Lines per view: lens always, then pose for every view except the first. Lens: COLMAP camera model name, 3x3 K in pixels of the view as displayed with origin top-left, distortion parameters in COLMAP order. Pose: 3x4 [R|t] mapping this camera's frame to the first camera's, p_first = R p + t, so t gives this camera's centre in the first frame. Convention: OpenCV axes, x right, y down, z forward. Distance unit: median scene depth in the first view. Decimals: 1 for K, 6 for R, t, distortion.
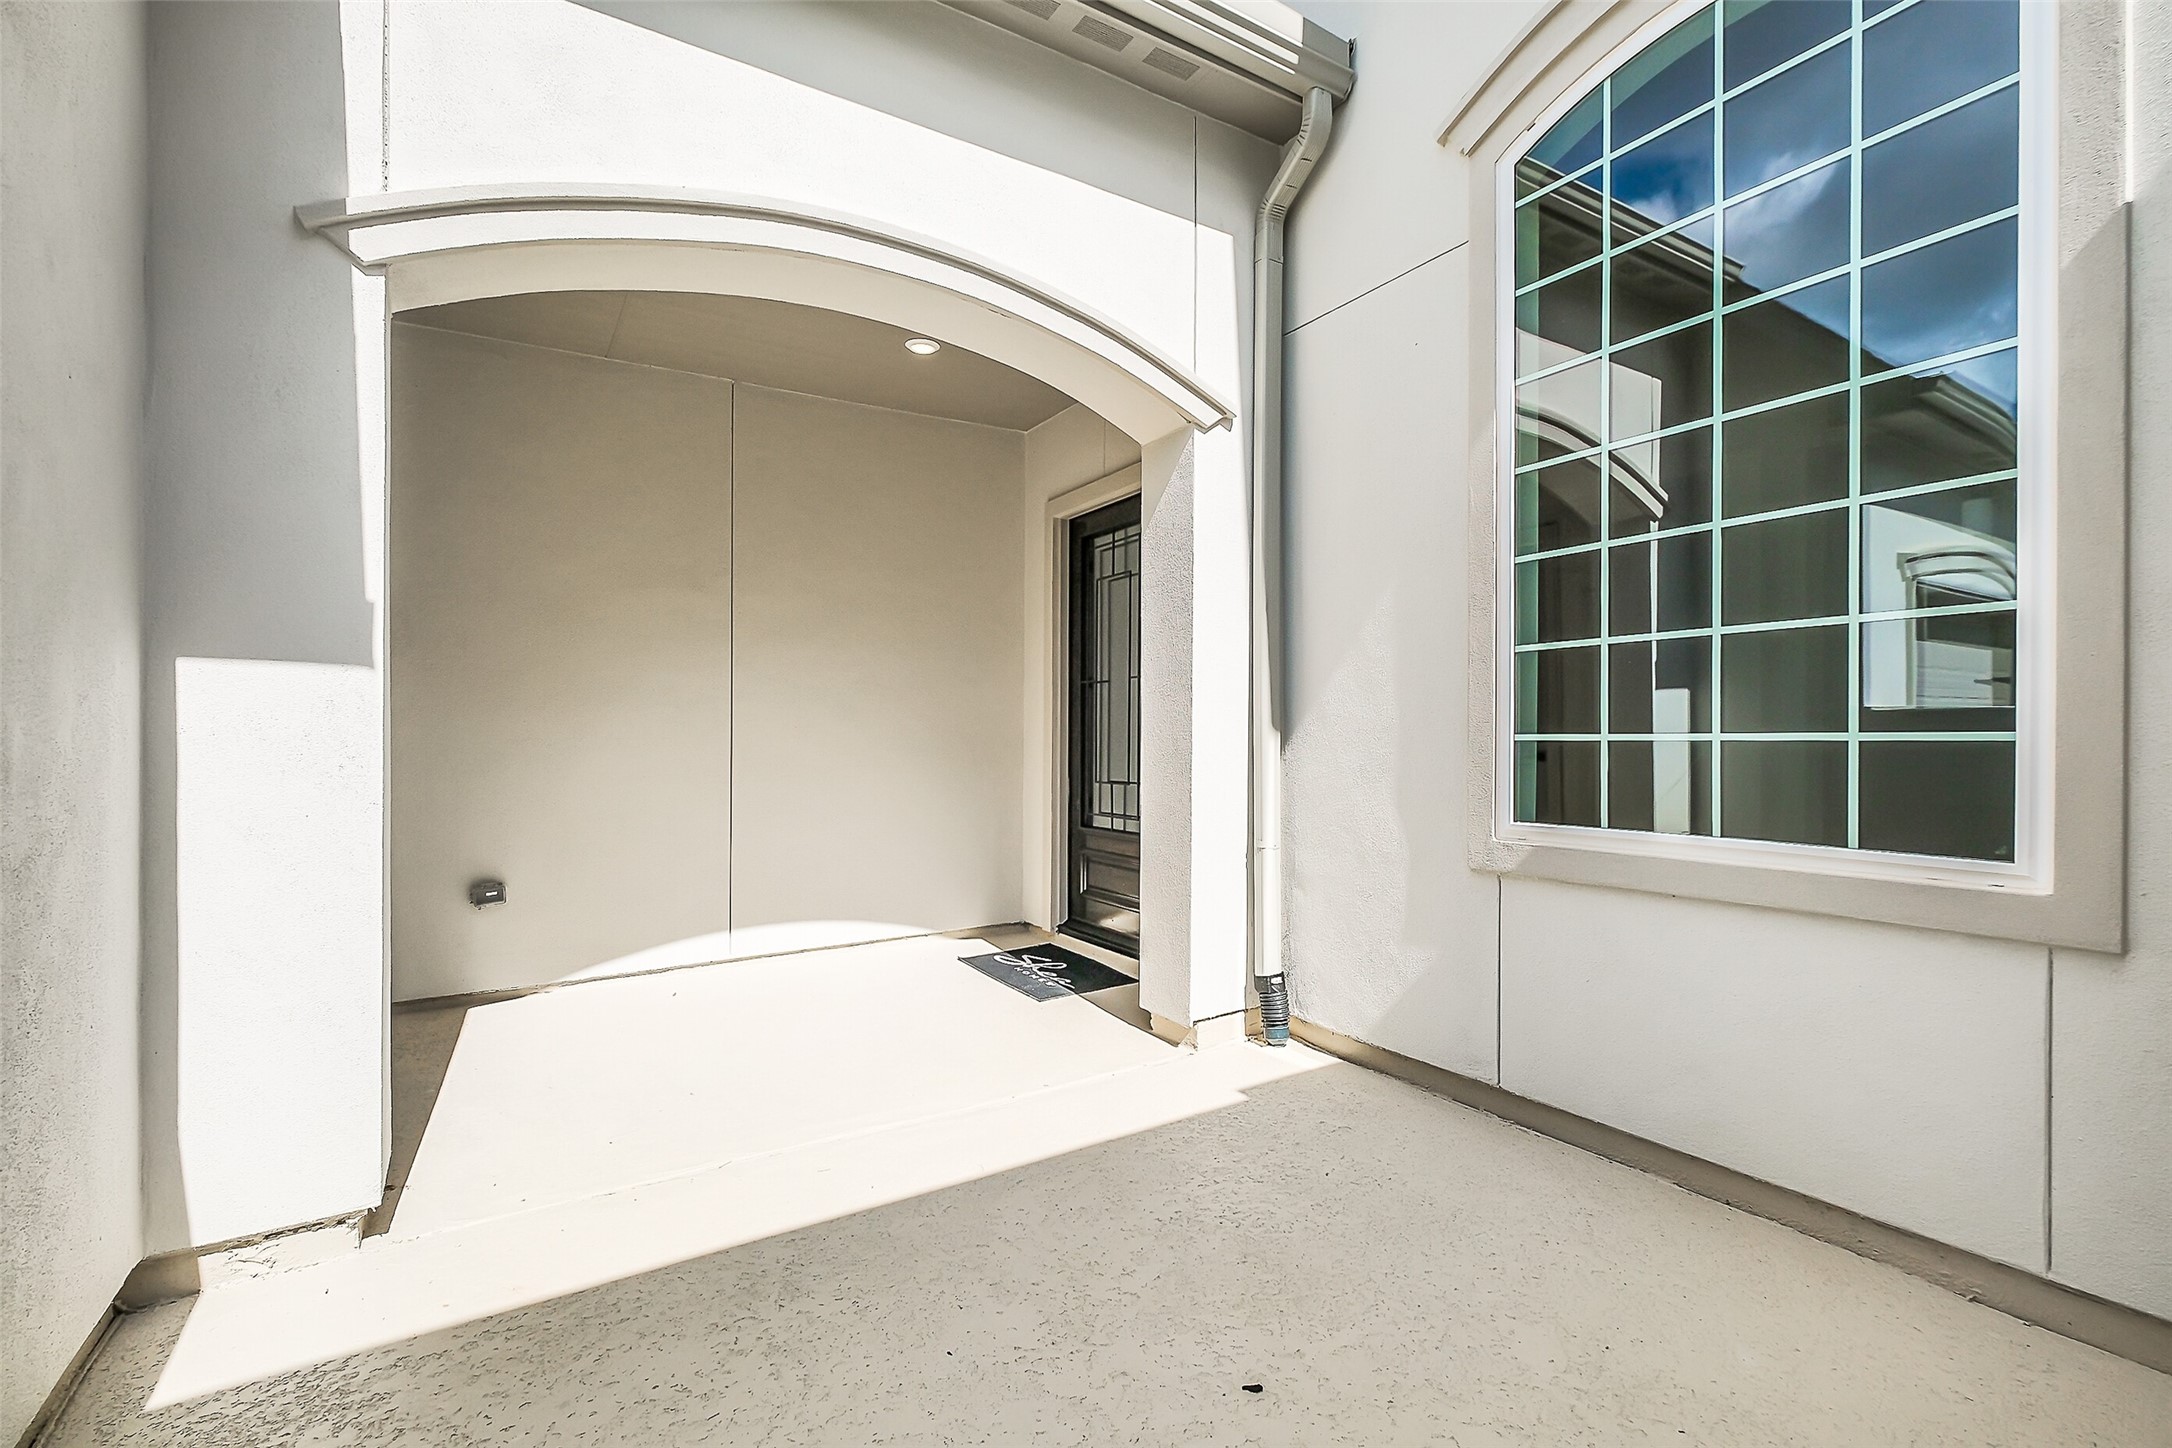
lens RADIAL K [[960.8, 0, 1105.1], [0, 960.8, 716.2], [0, 0, 1]] dist [-0.000119, 0.000126]
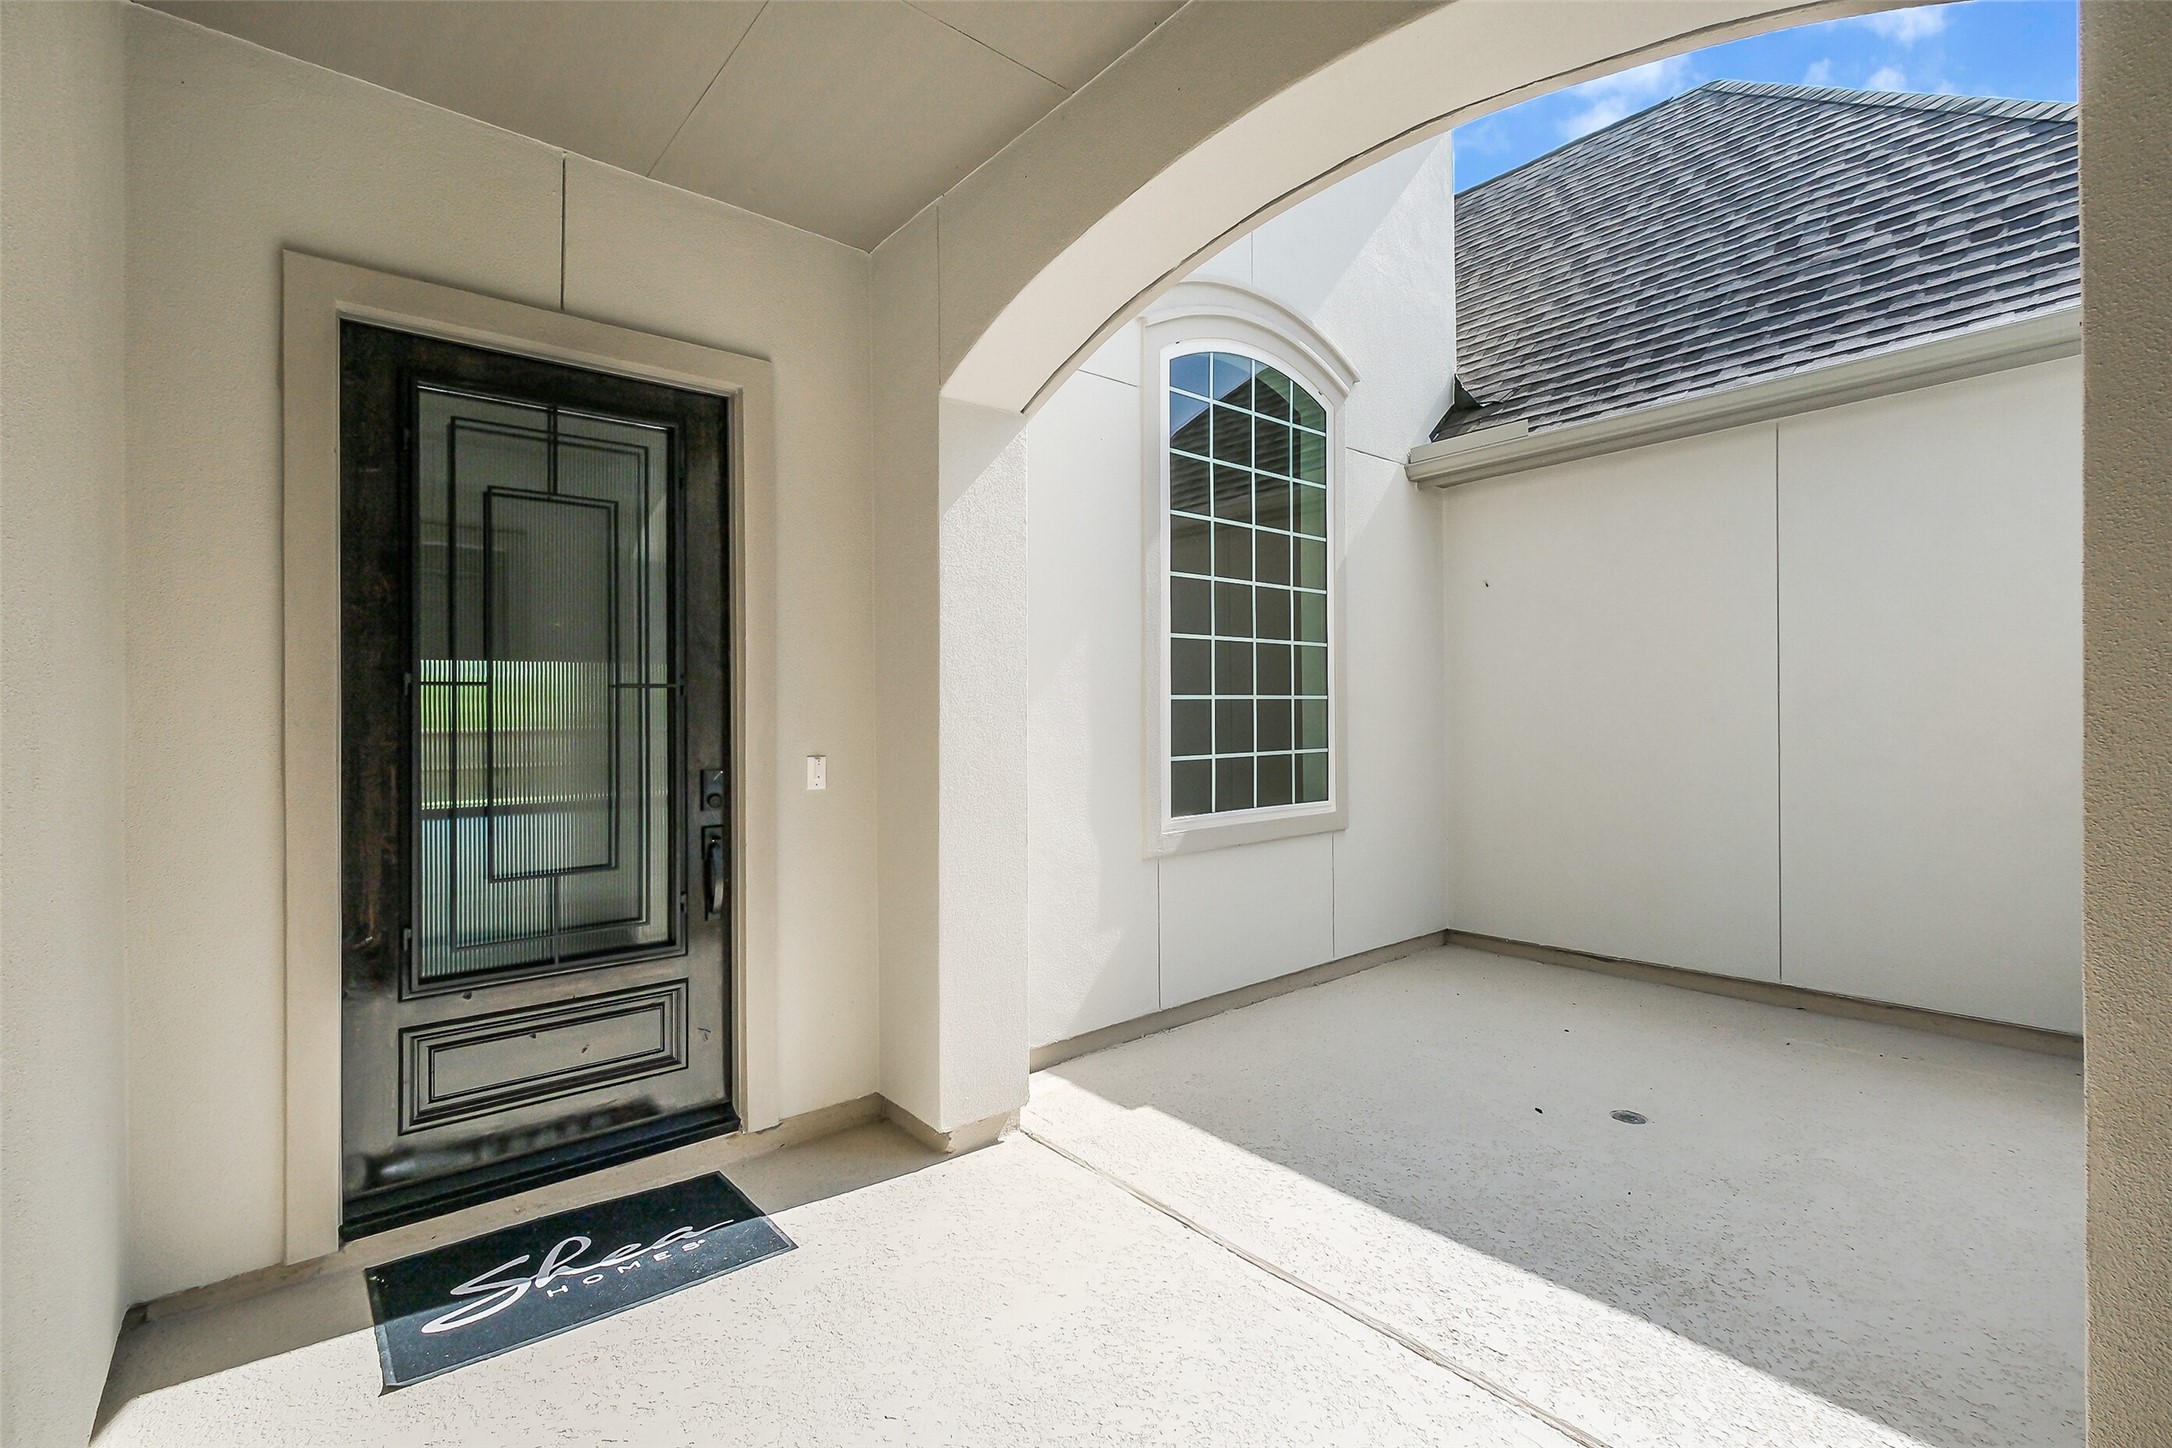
lens RADIAL K [[953.7, 0, 1095.1], [0, 953.7, 733.1], [0, 0, 1]] dist [-0.000025, 0.000286]
pose [[-0.132451, -0.000592, 0.991189, -0.969424], [0.007106, 0.999974, 0.001547, -0.019336], [-0.991164, 0.007248, -0.132444, 1.306265]]
